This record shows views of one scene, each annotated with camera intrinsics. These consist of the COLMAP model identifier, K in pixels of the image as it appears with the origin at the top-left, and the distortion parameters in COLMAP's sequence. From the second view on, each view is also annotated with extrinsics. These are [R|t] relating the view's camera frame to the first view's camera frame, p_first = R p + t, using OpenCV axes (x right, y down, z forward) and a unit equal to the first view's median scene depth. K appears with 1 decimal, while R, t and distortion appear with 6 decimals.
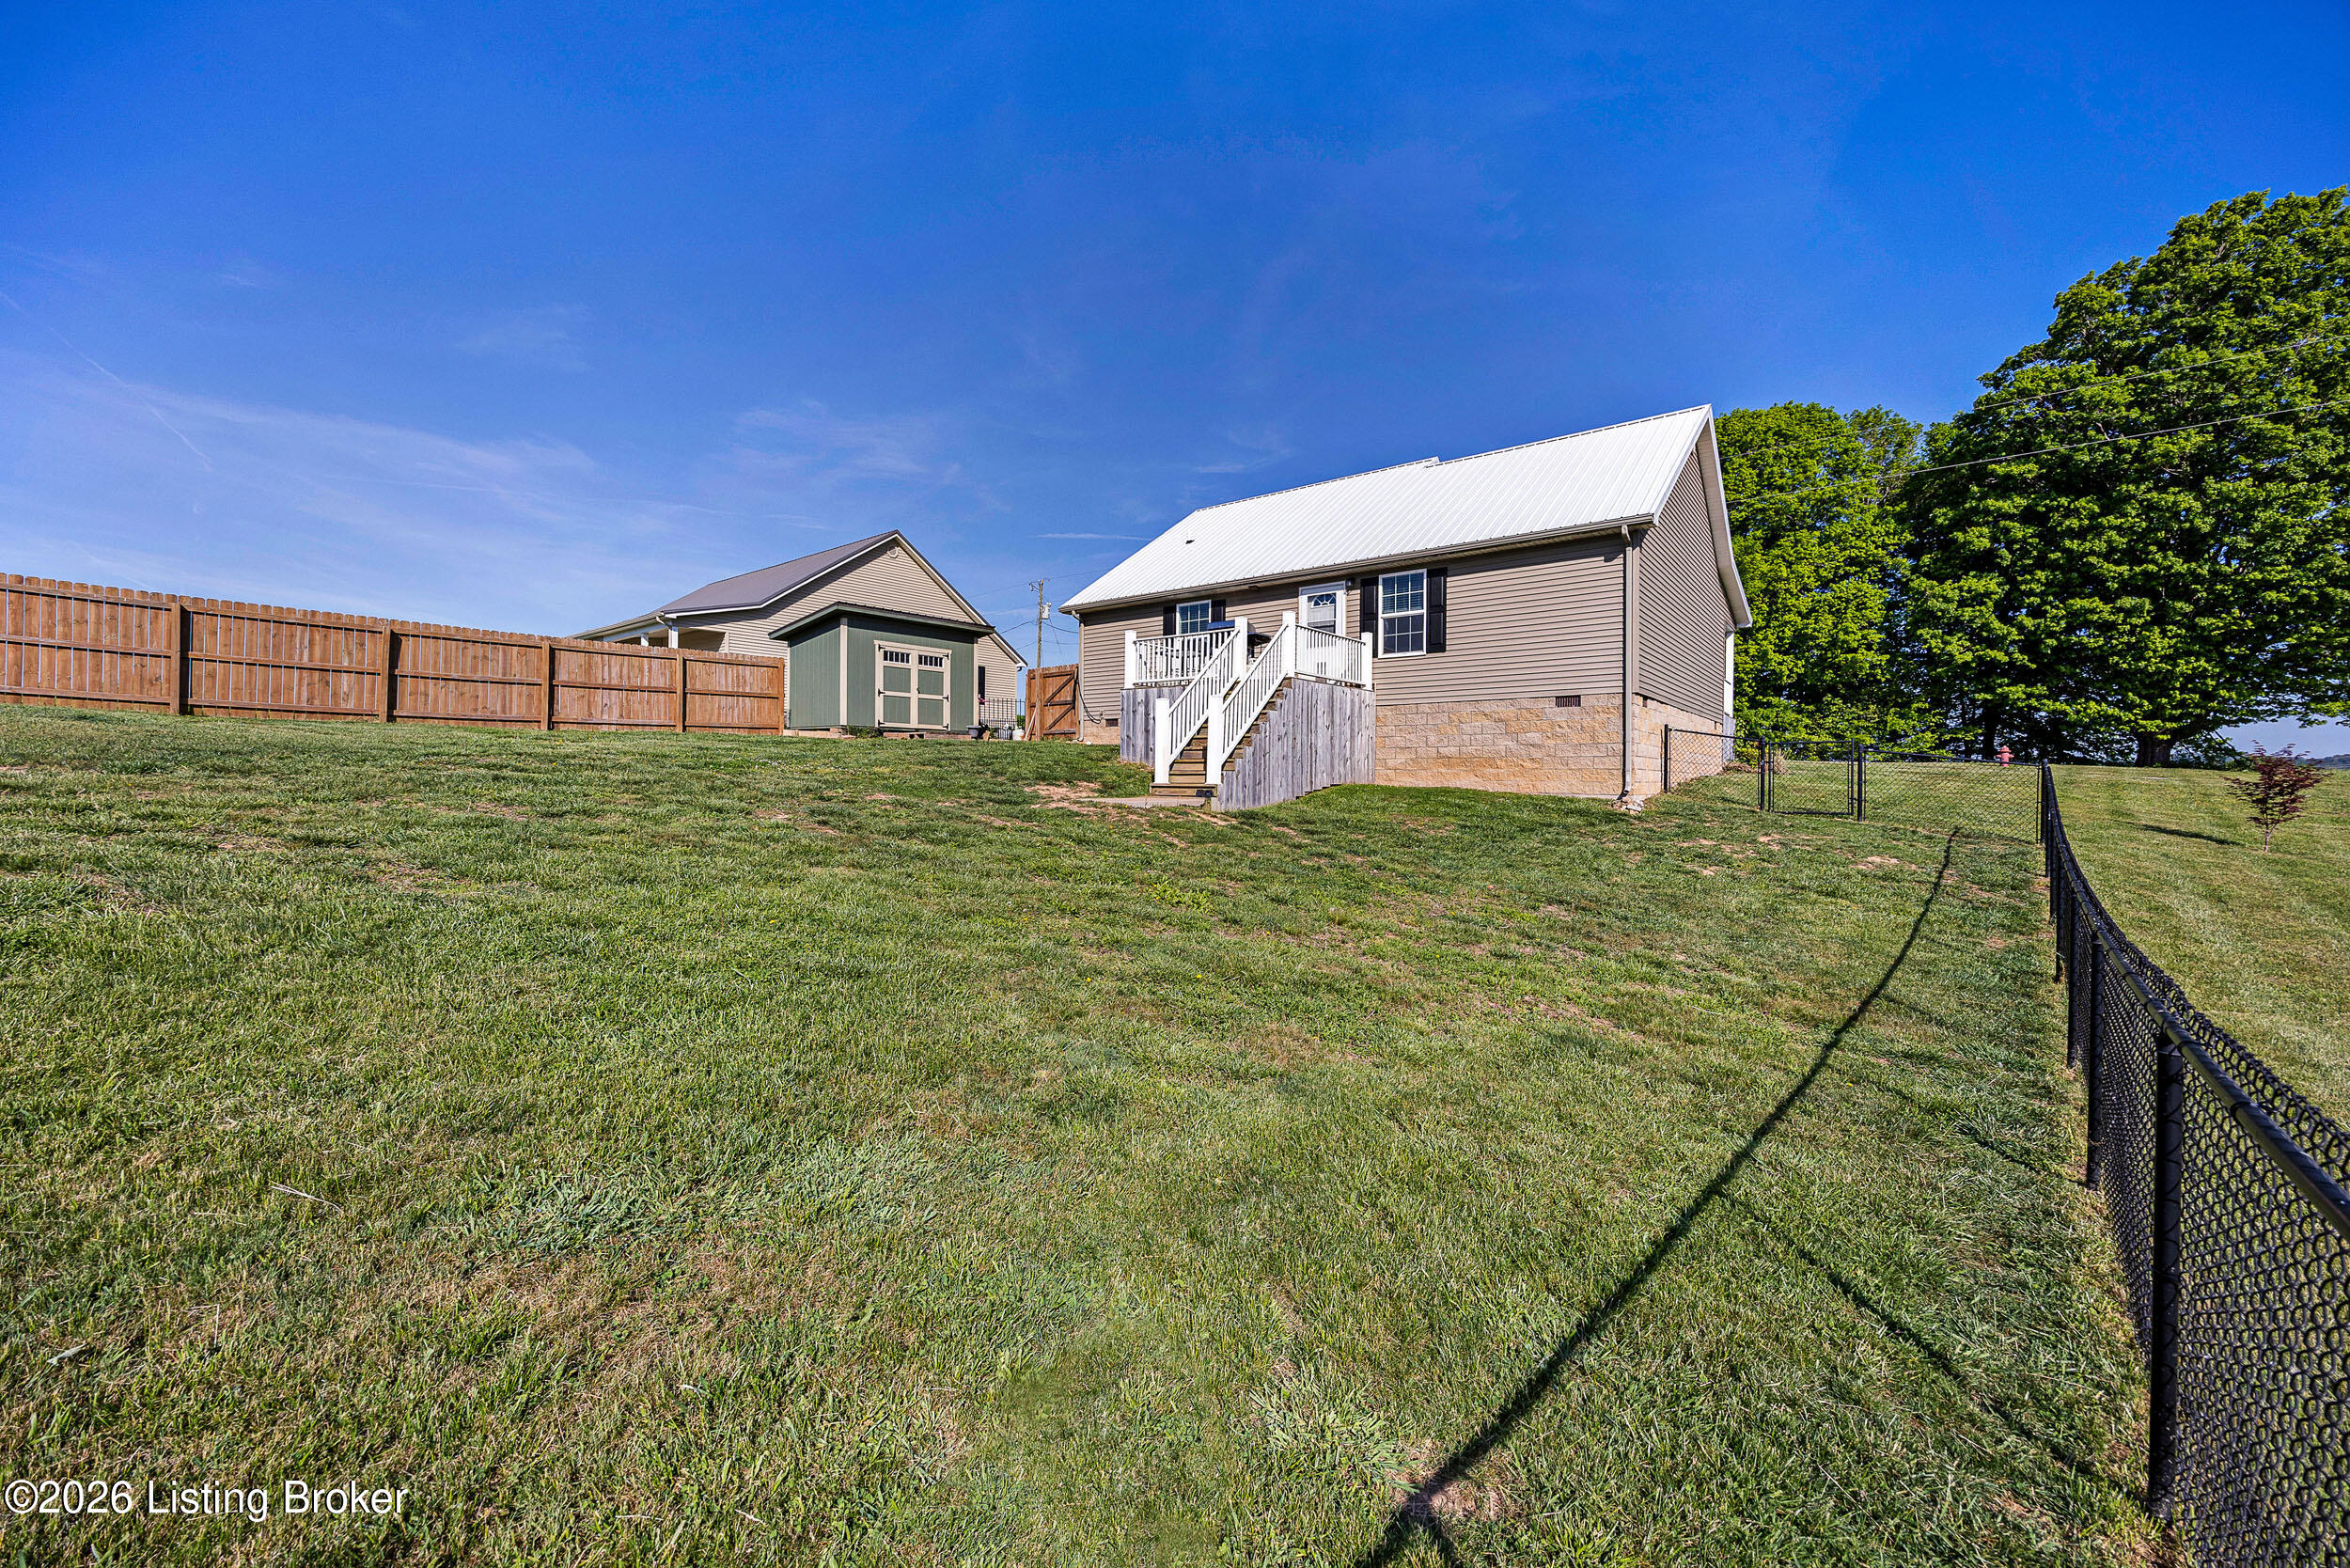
lens RADIAL K [[895.4, 0, 1182.2], [0, 895.4, 782.3], [0, 0, 1]] dist [-0.002338, -0.000241]
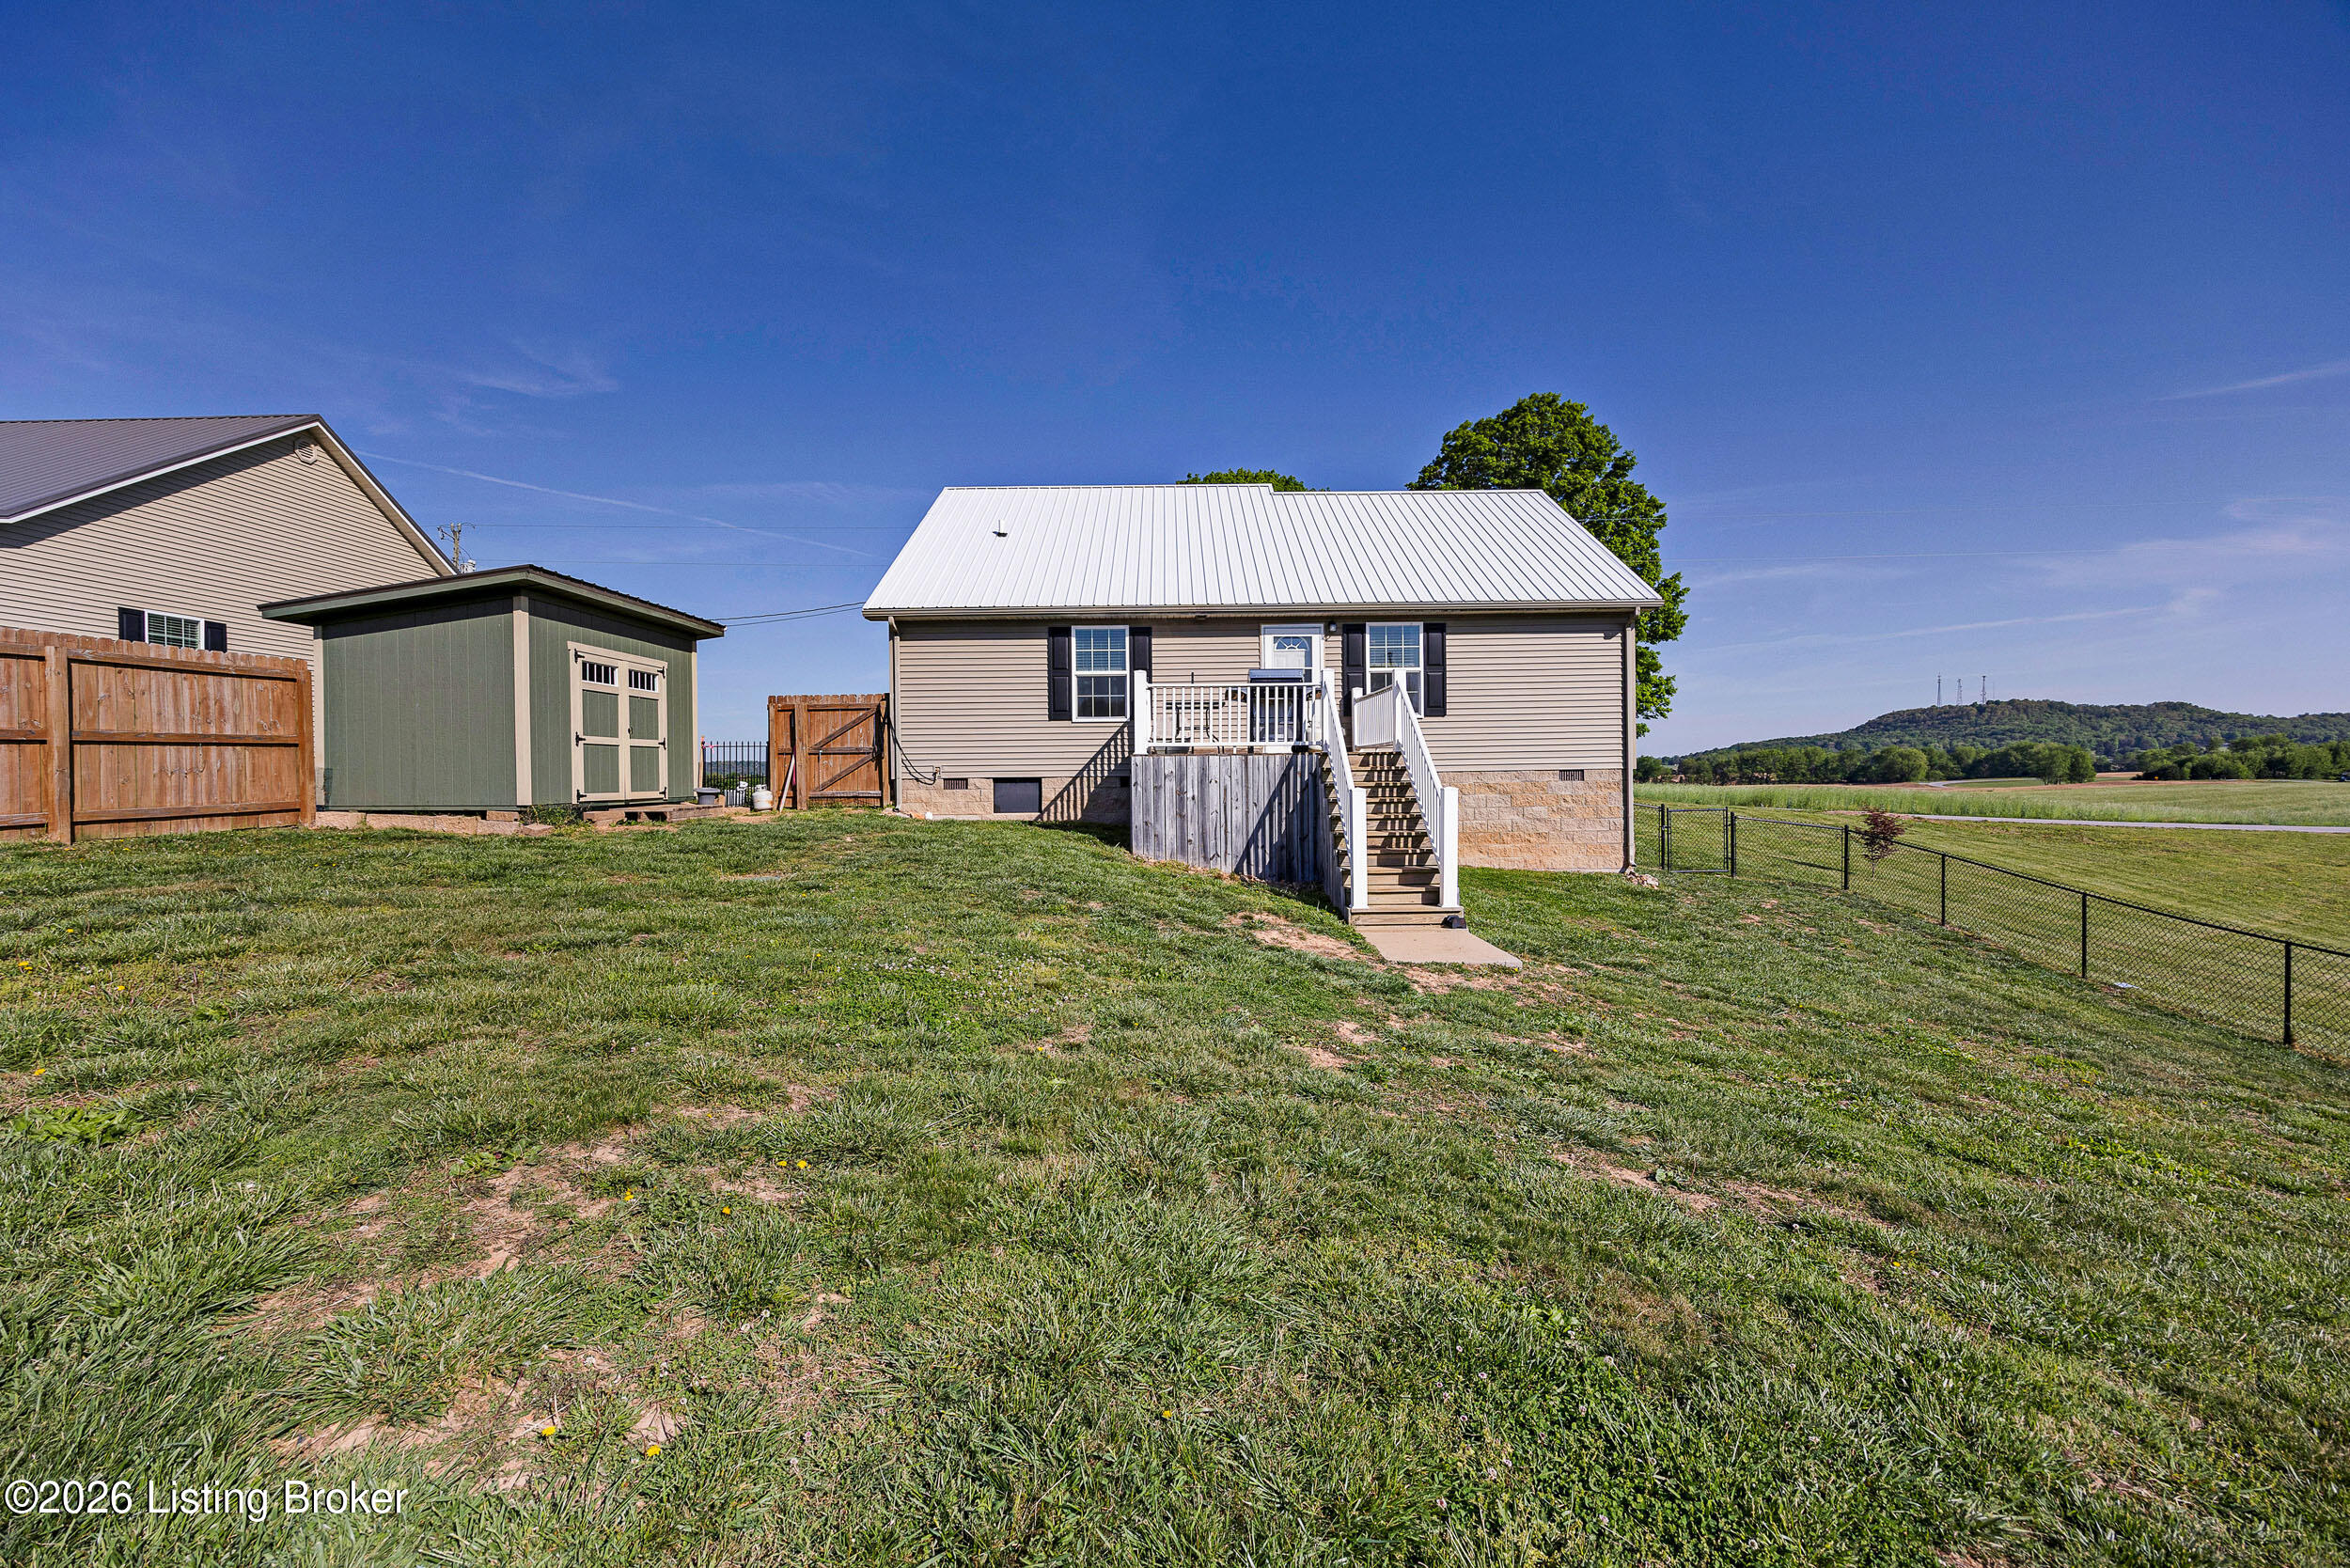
lens RADIAL K [[913.2, 0, 1175.0], [0, 913.2, 784.0], [0, 0, 1]] dist [0.000568, -0.000026]
pose [[0.790988, -0.018302, 0.611558, -0.390597], [0.018397, 0.999812, 0.006126, -0.069984], [-0.611555, 0.006406, 0.791176, 0.345821]]
